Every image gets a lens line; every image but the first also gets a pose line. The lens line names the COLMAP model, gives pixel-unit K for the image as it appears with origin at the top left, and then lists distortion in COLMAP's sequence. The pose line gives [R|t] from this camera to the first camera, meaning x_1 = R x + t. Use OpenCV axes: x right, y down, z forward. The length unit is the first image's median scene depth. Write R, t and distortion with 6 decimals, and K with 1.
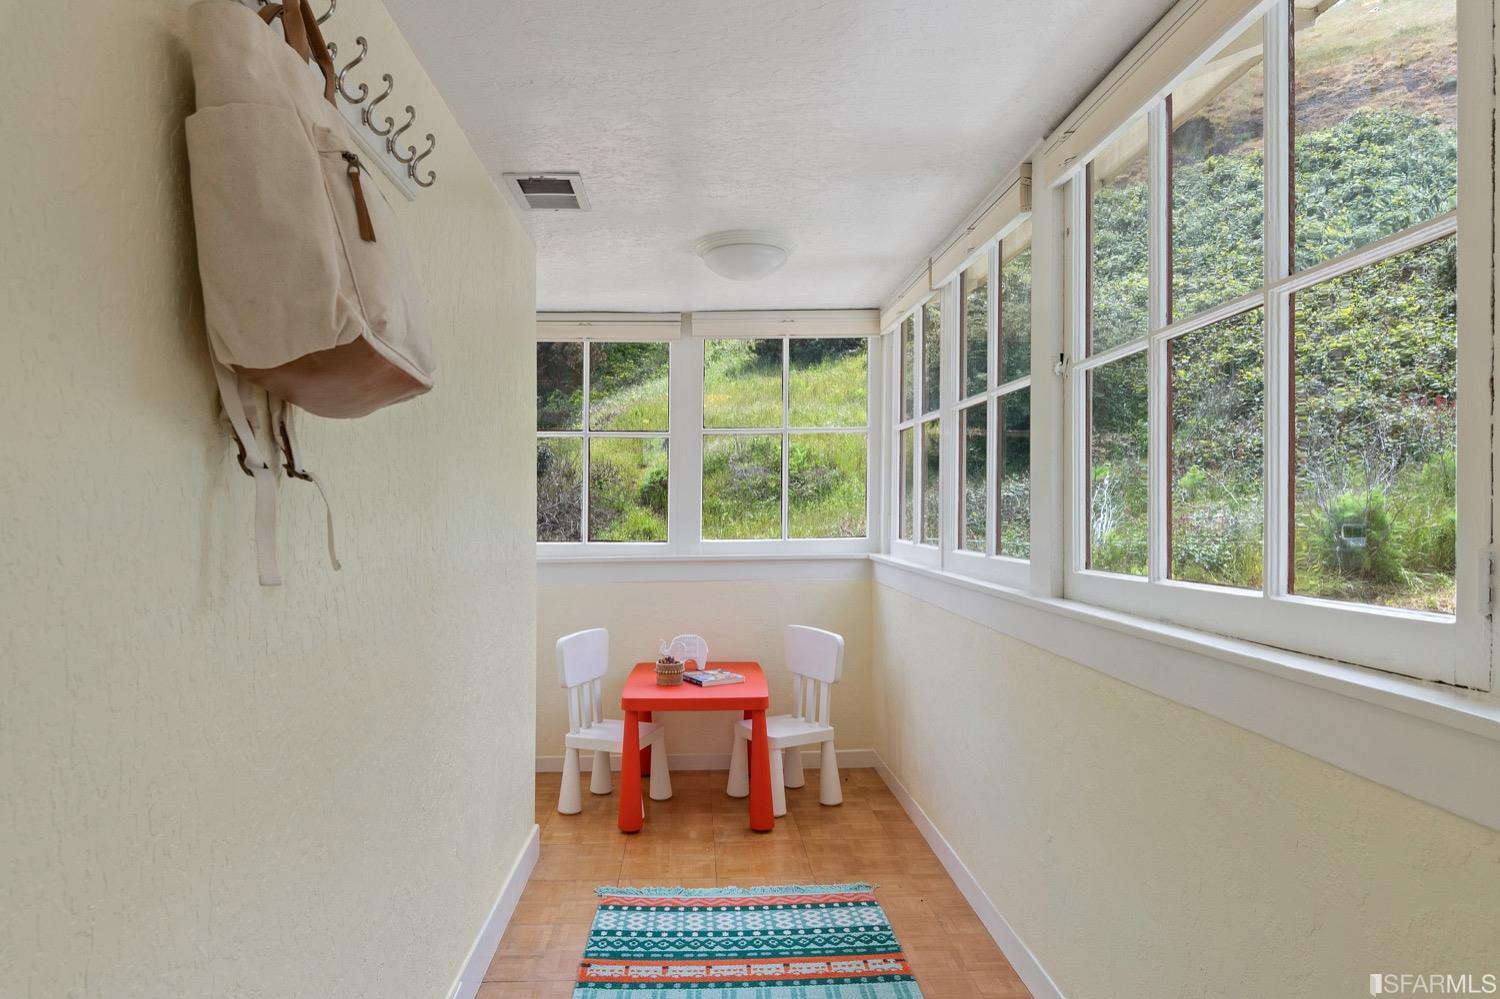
lens RADIAL K [[919.0, 0, 750.0], [0, 919.0, 499.5], [0, 0, 1]] dist [-0.000565, -0.000088]
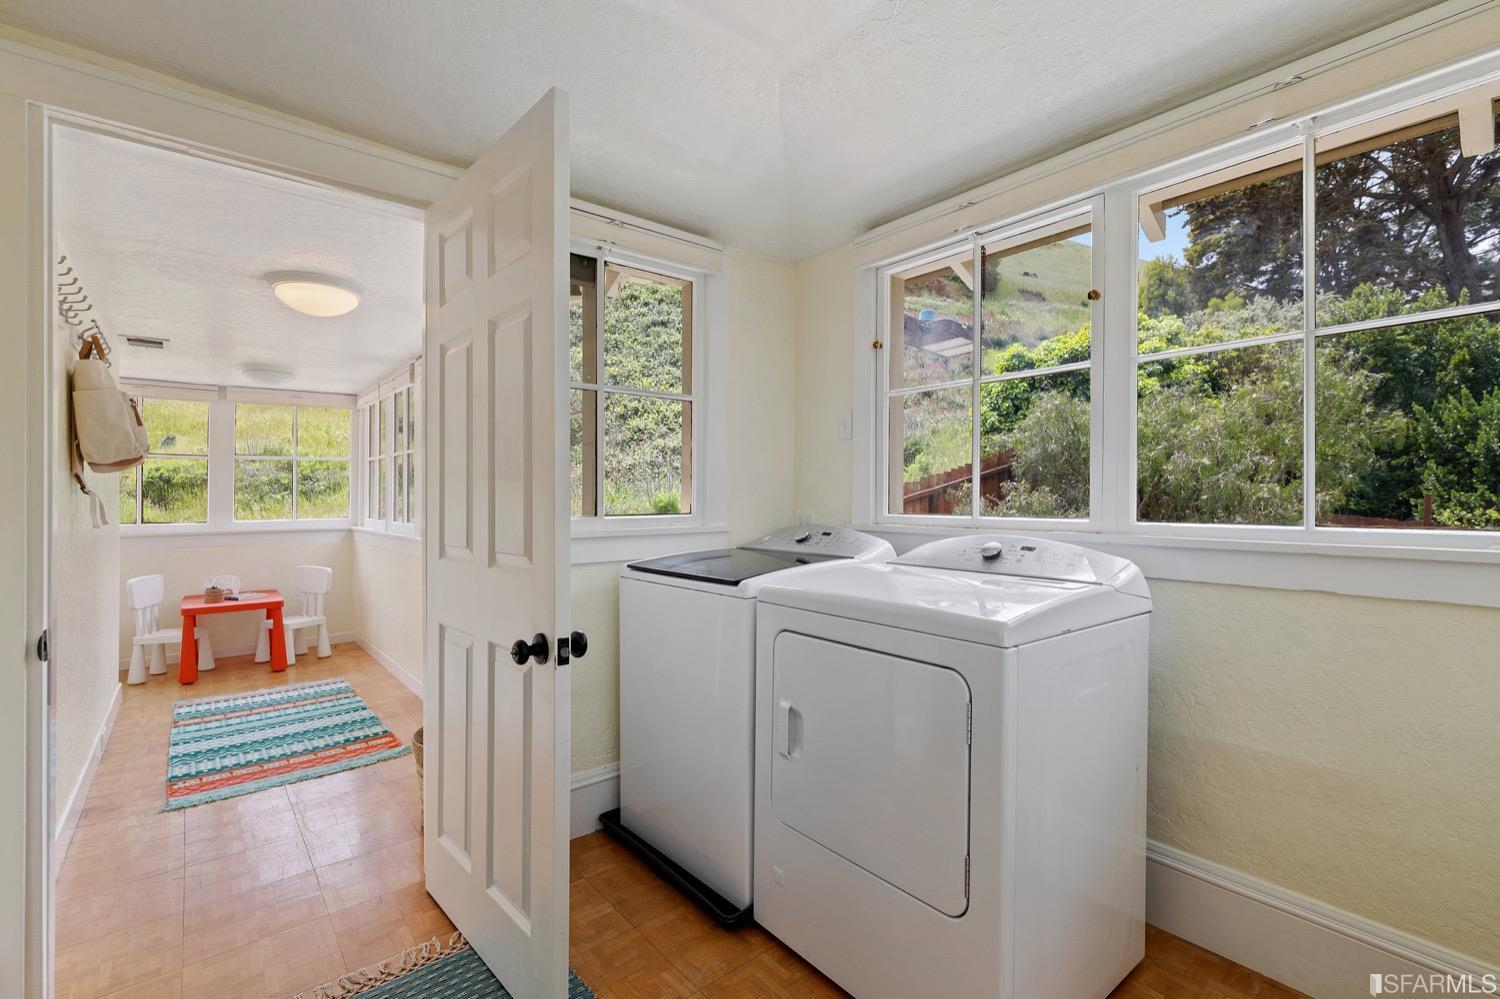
lens RADIAL K [[657.5, 0, 756.4], [0, 657.5, 505.0], [0, 0, 1]] dist [0.009915, 0.000111]
pose [[0.799566, -0.003565, 0.600567, -0.017364], [-0.006213, 0.999880, 0.014206, -0.009452], [-0.600546, -0.015090, 0.799448, -0.625870]]
